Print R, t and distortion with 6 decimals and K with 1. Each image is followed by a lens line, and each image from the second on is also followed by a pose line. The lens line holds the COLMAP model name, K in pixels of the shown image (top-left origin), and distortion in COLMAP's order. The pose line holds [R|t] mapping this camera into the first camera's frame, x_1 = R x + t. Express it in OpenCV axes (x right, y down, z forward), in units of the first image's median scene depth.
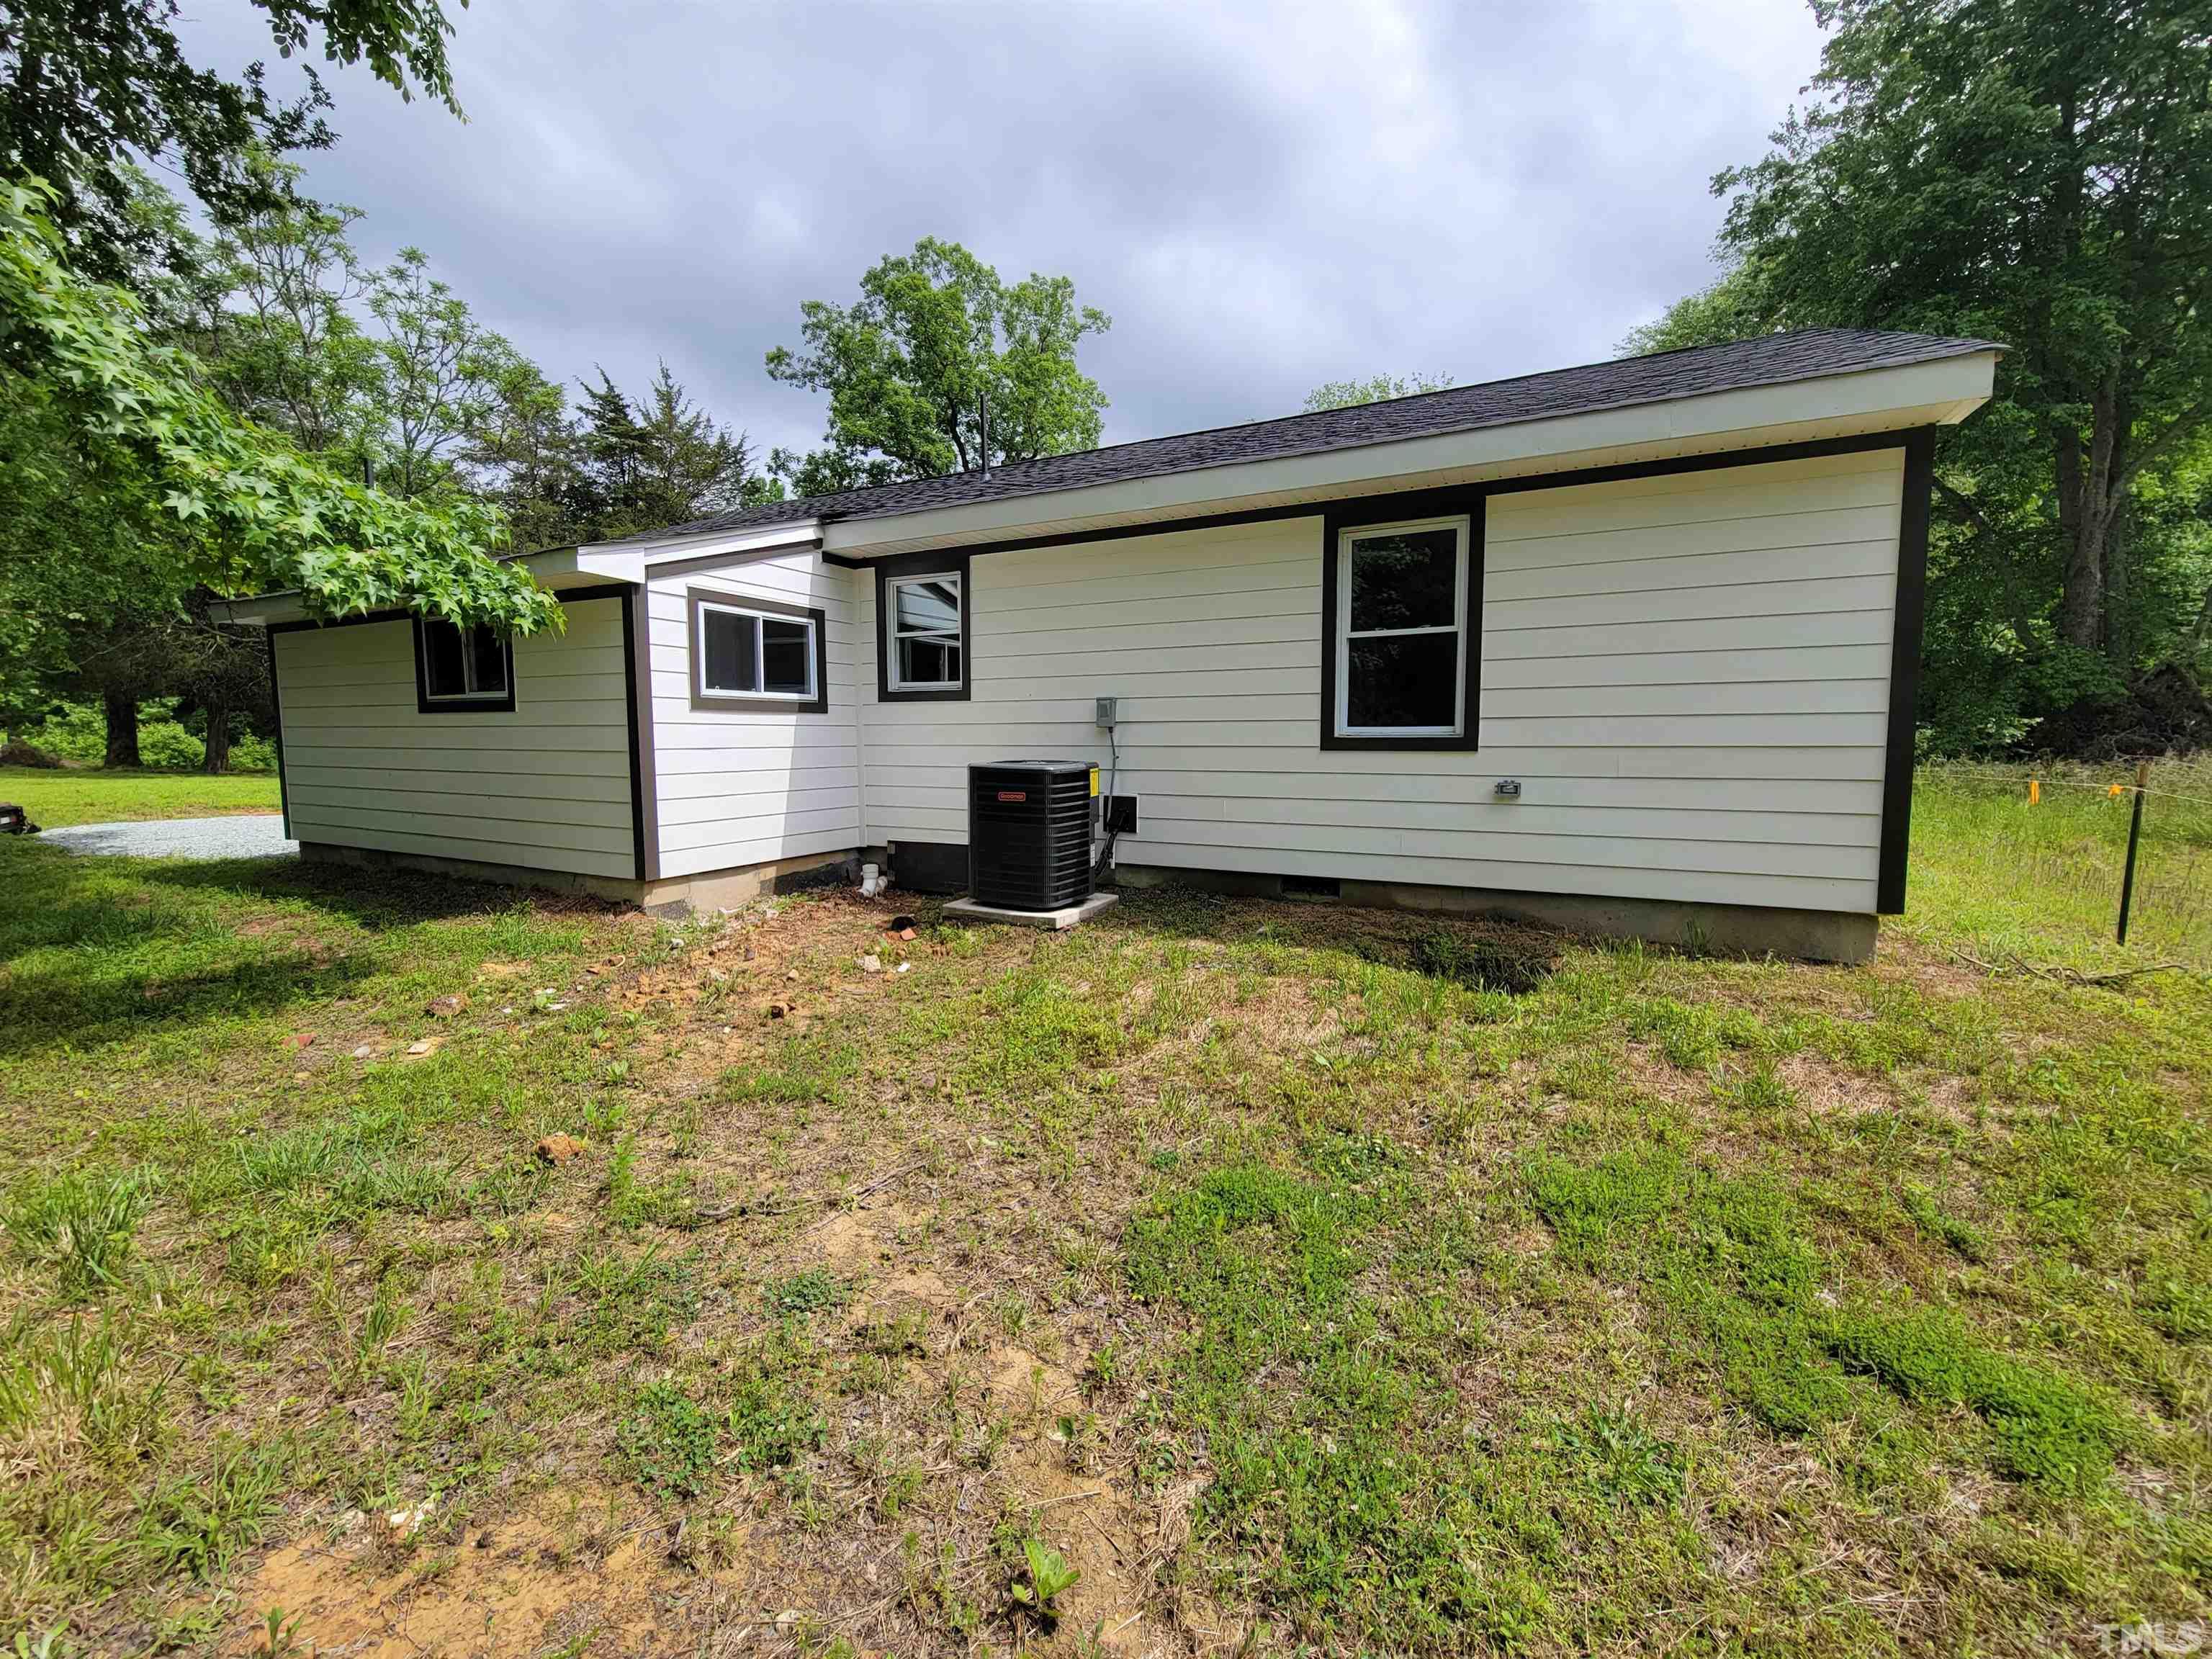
lens RADIAL K [[910.6, 0, 1095.5], [0, 910.6, 818.4], [0, 0, 1]] dist [0.002843, -0.003334]
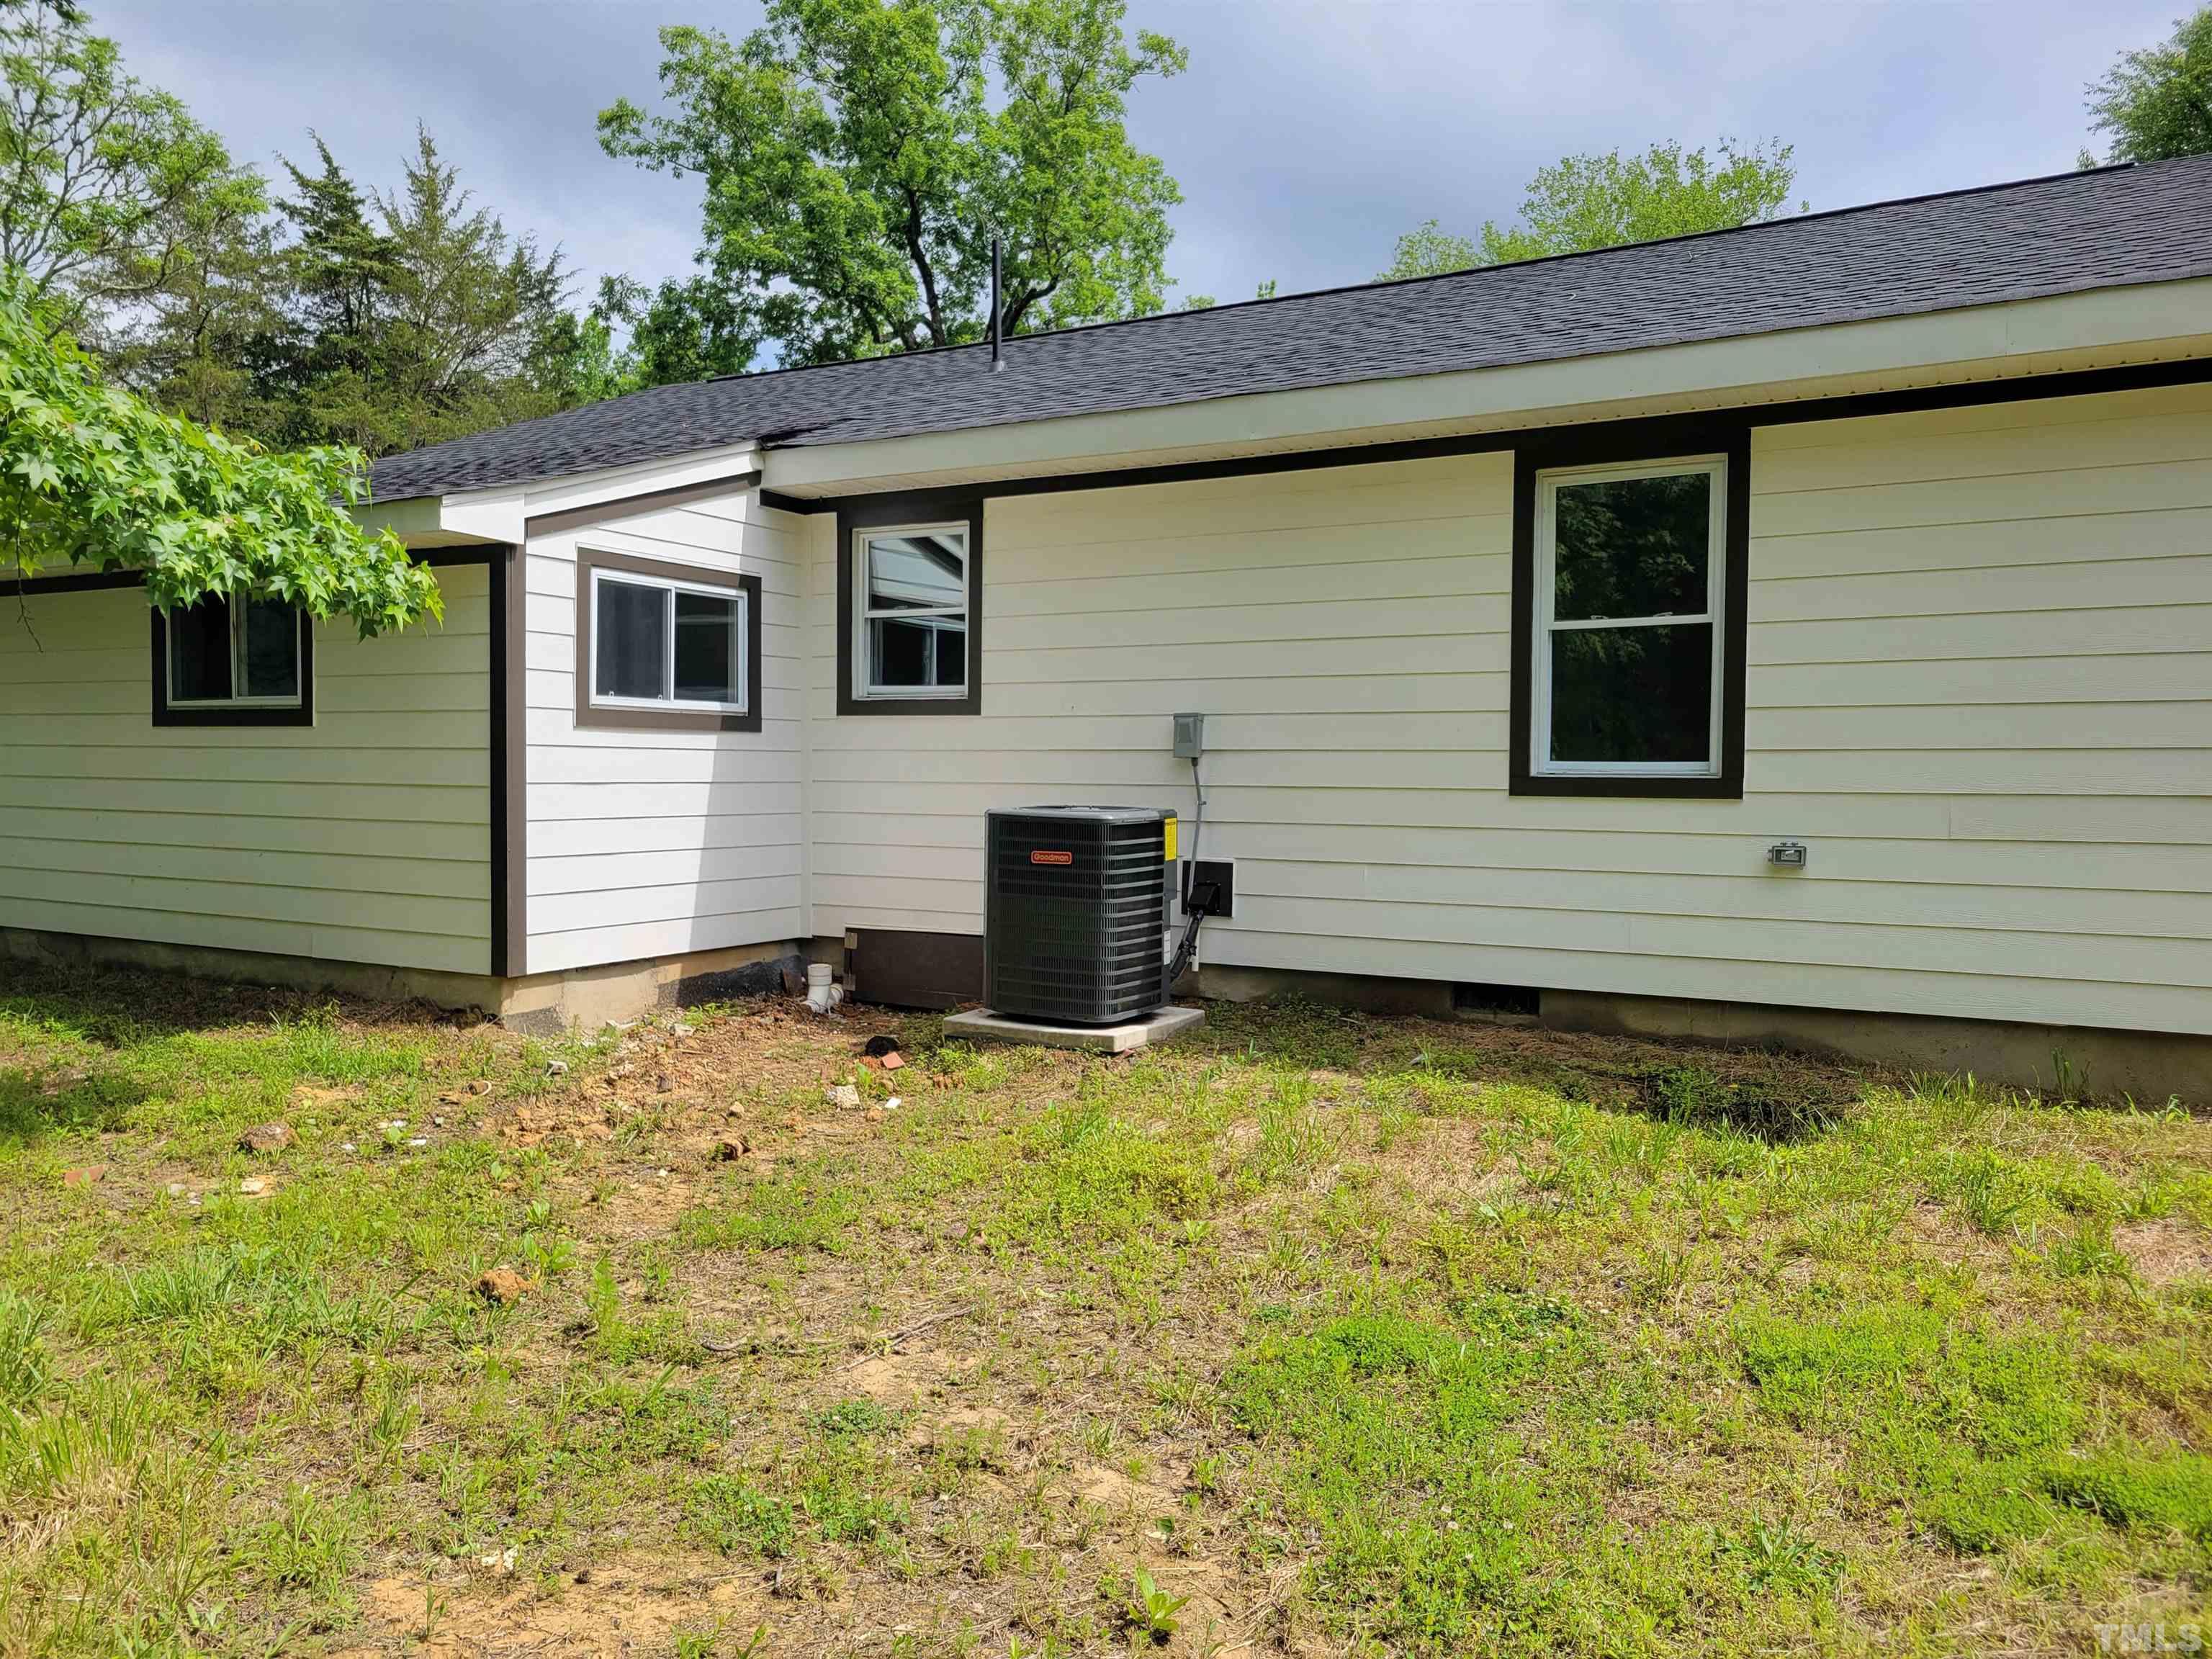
lens RADIAL K [[1520.8, 0, 1090.1], [0, 1520.8, 831.4], [0, 0, 1]] dist [0.002620, 0.001627]
pose [[0.998932, 0.011568, -0.044724, -0.011652], [-0.013781, 0.998679, -0.049493, 0.012045], [0.044092, 0.050056, 0.997773, -0.135593]]
